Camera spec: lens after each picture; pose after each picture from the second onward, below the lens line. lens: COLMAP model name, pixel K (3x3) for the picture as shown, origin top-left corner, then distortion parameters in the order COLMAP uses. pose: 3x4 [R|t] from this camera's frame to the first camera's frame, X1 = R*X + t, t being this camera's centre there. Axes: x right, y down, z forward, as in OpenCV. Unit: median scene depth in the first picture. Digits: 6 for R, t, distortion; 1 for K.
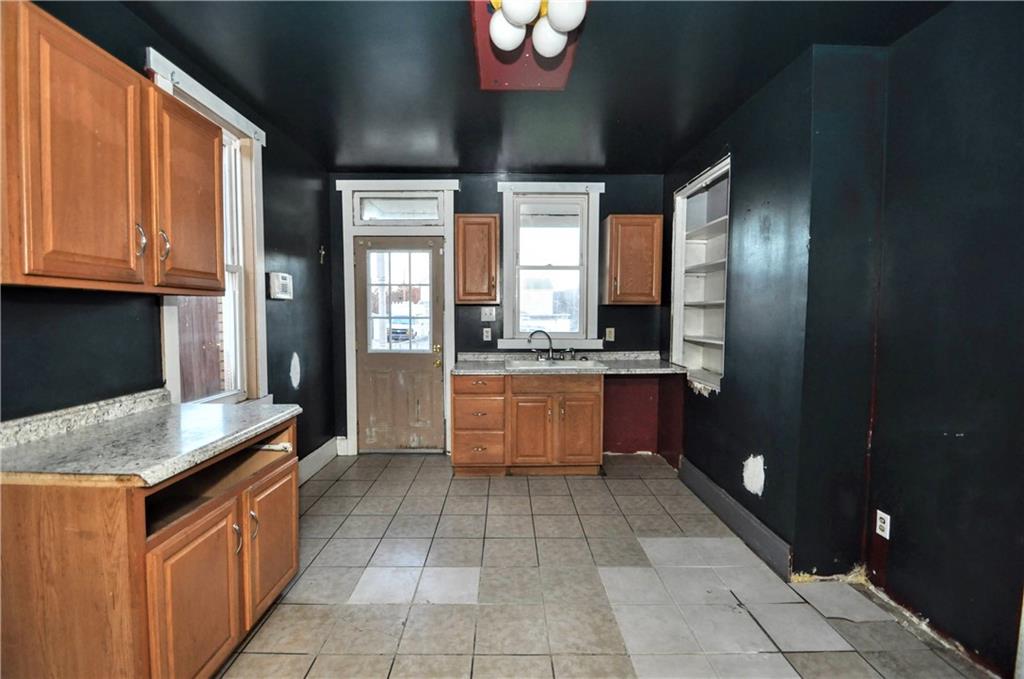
lens RADIAL K [[458.3, 0, 512.0], [0, 458.3, 339.5], [0, 0, 1]] dist [-0.010032, -0.000375]
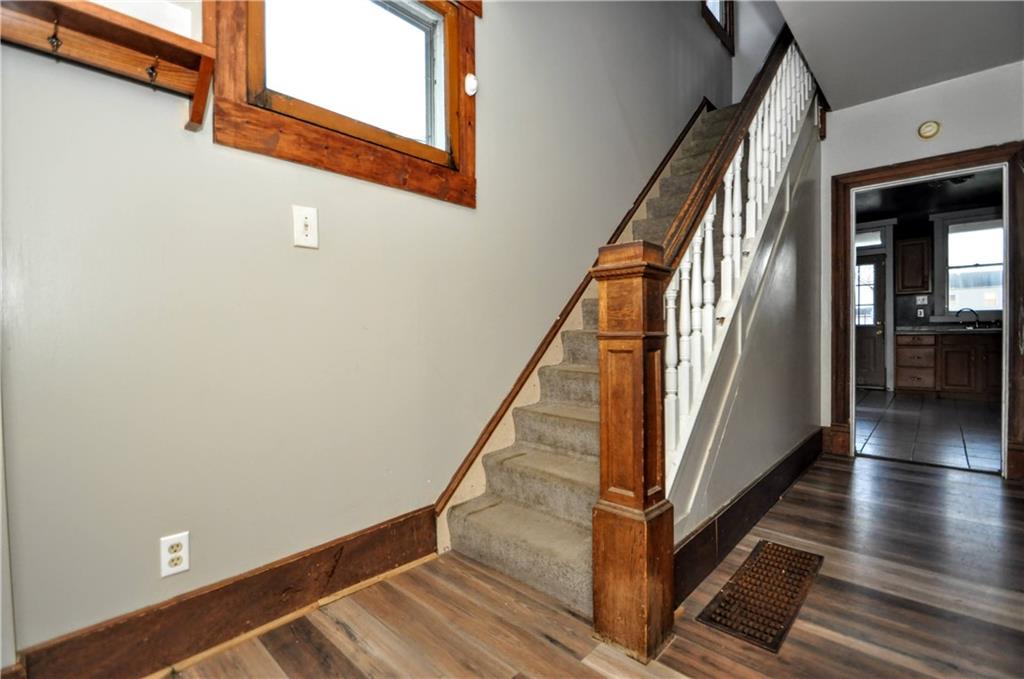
lens RADIAL K [[458.3, 0, 512.0], [0, 458.3, 339.5], [0, 0, 1]] dist [-0.010032, -0.000375]
pose [[0.713528, -0.001589, -0.700624, 0.037341], [-0.011296, 0.999841, -0.013772, 0.117210], [0.700535, 0.017741, 0.713397, -1.089143]]
